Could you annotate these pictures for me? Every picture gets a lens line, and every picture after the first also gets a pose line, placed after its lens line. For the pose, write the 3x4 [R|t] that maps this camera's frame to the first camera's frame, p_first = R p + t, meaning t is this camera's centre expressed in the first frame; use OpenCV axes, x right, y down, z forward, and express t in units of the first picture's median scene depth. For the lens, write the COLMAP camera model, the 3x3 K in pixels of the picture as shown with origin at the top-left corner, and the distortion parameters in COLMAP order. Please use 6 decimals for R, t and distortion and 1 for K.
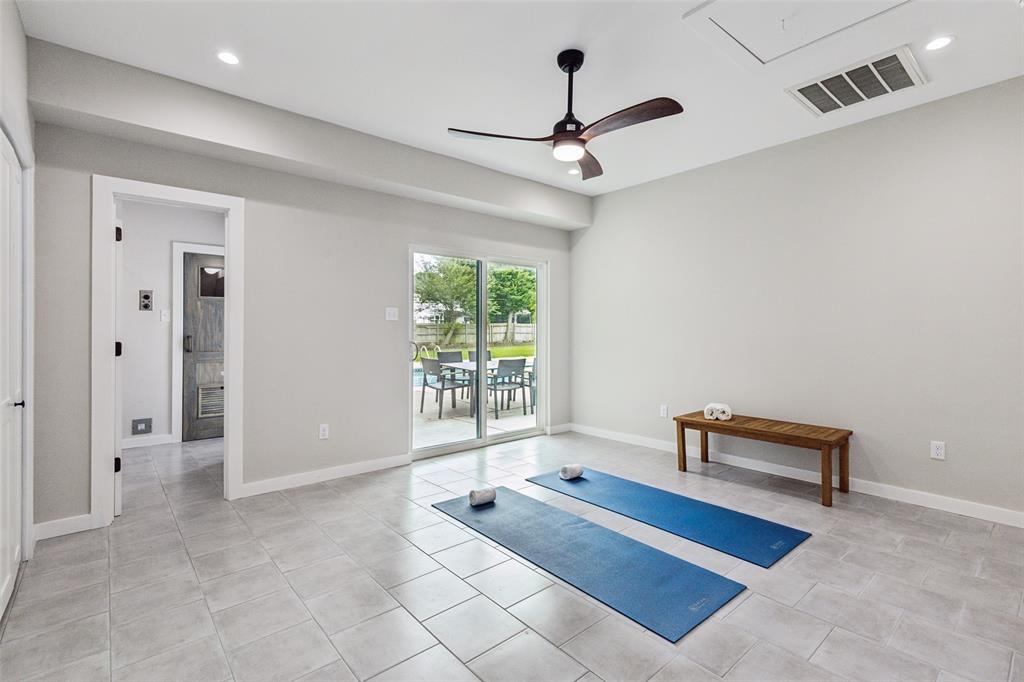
lens RADIAL K [[468.5, 0, 509.2], [0, 468.5, 332.2], [0, 0, 1]] dist [0.010500, -0.002217]
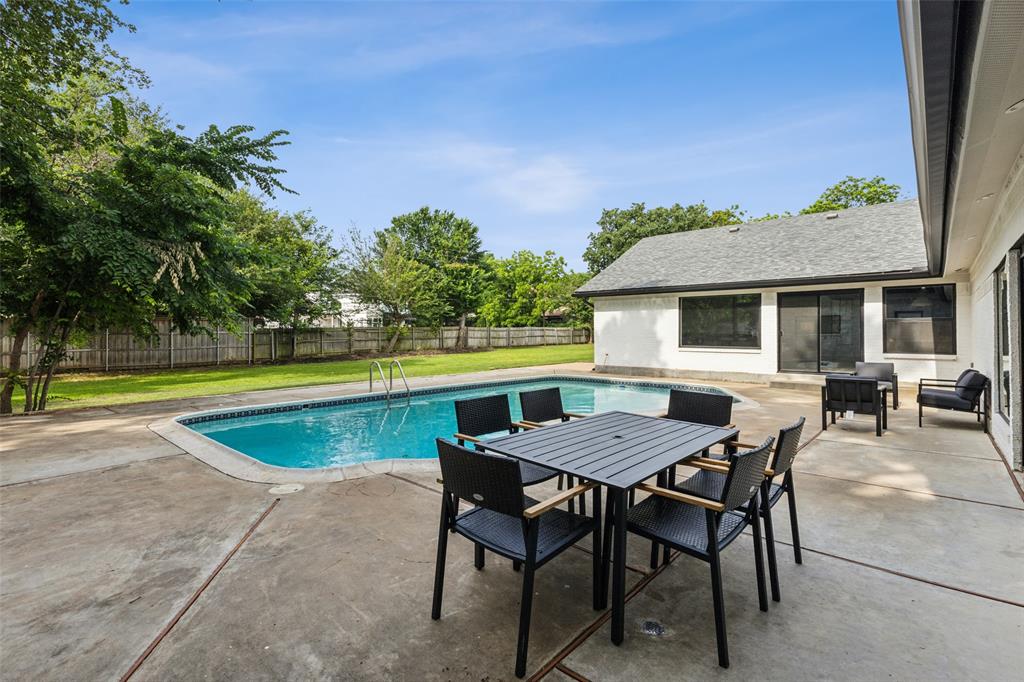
lens RADIAL K [[468.5, 0, 515.5], [0, 468.5, 336.8], [0, 0, 1]] dist [0.010500, -0.002217]
pose [[0.989559, -0.003357, 0.144092, -0.304861], [0.003041, 0.999992, 0.002415, -0.019778], [-0.144099, -0.001951, 0.989561, 1.175046]]
